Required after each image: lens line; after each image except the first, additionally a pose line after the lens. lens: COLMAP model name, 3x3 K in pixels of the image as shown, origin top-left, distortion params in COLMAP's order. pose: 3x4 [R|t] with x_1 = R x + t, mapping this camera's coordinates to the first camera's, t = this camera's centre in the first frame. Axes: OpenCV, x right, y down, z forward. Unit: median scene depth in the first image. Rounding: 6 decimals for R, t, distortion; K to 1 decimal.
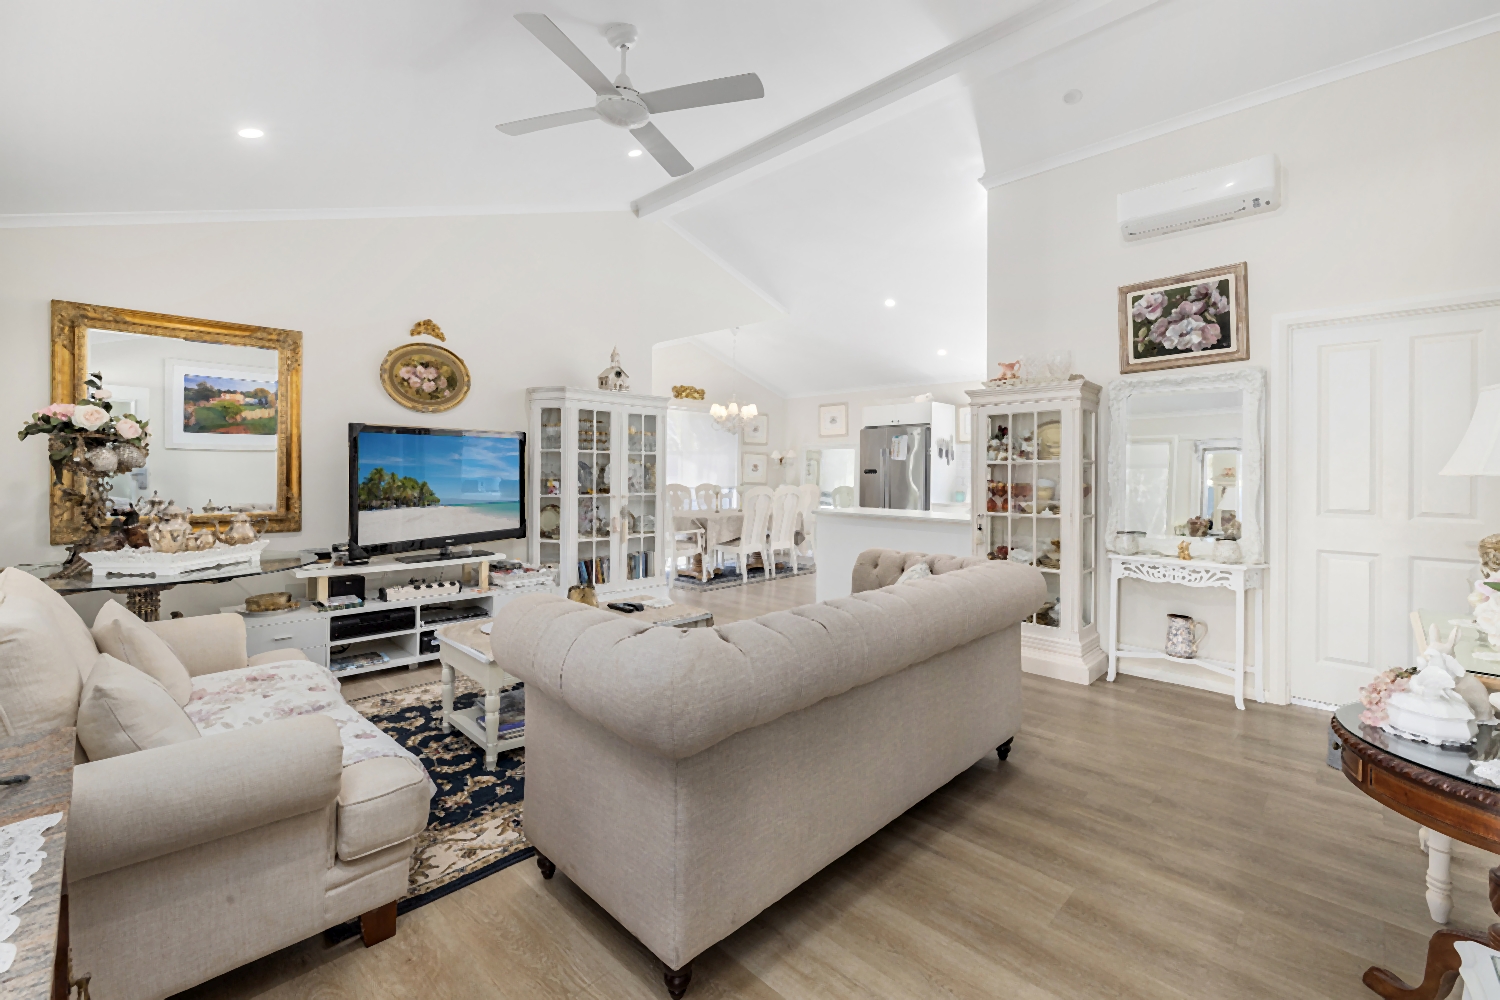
lens RADIAL K [[656.2, 0, 754.2], [0, 656.2, 466.0], [0, 0, 1]] dist [-0.000157, -0.000027]
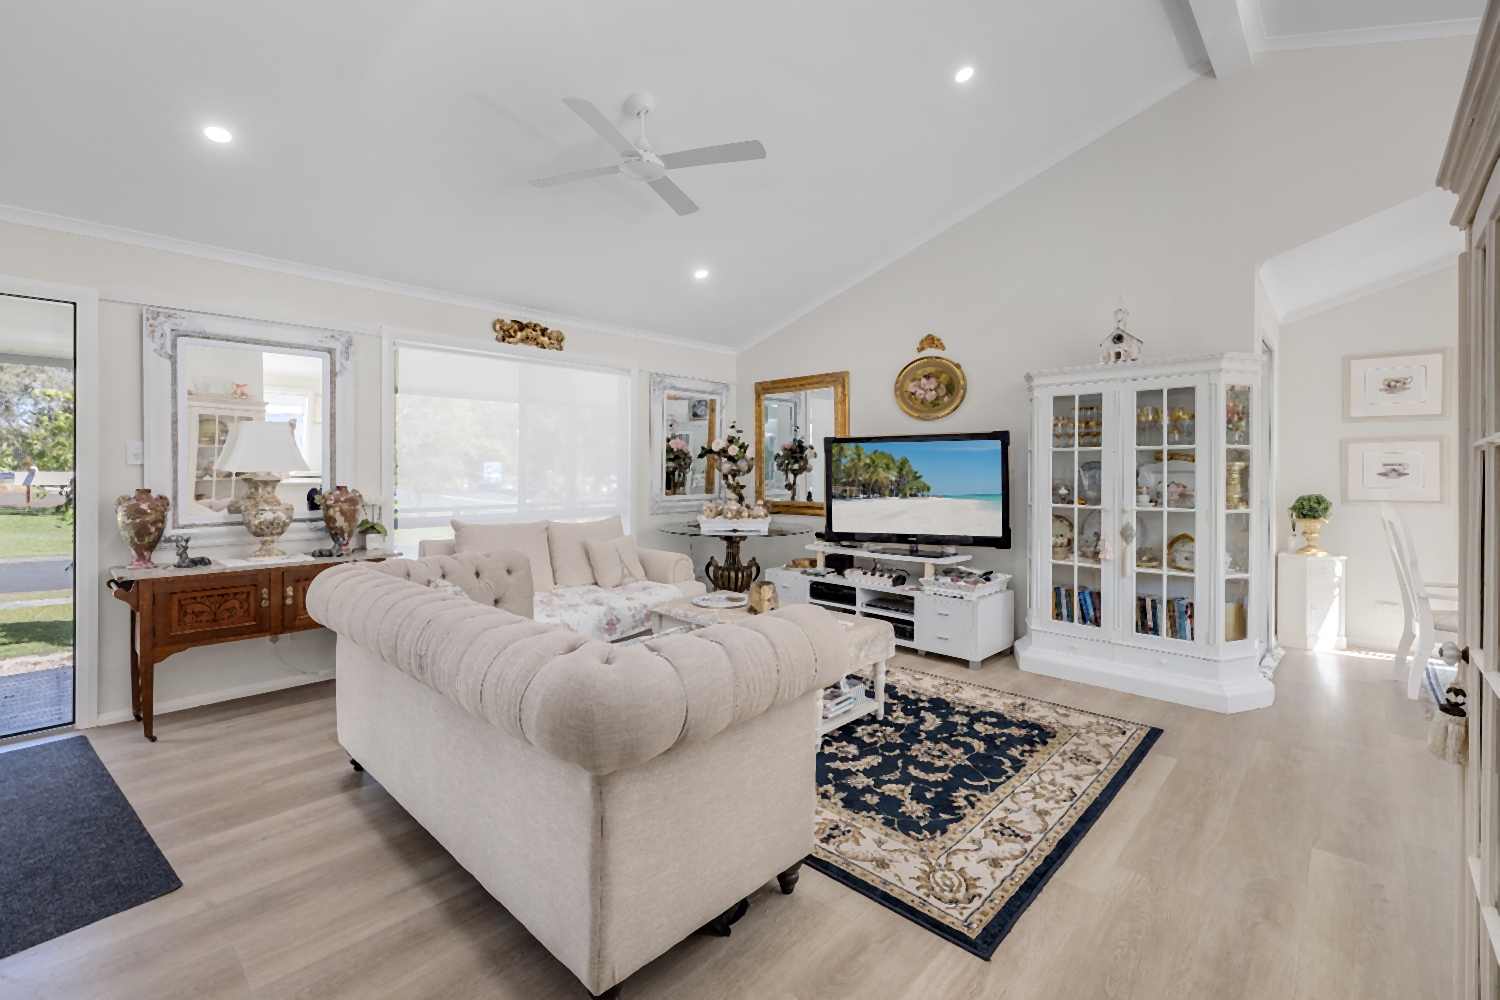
lens RADIAL K [[635.1, 0, 747.0], [0, 635.1, 472.3], [0, 0, 1]] dist [-0.000220, -0.000136]
pose [[0.028803, -0.005816, -0.999568, 0.550223], [-0.000160, 0.999983, -0.005823, 0.010834], [0.999585, 0.000328, 0.028801, 0.681370]]
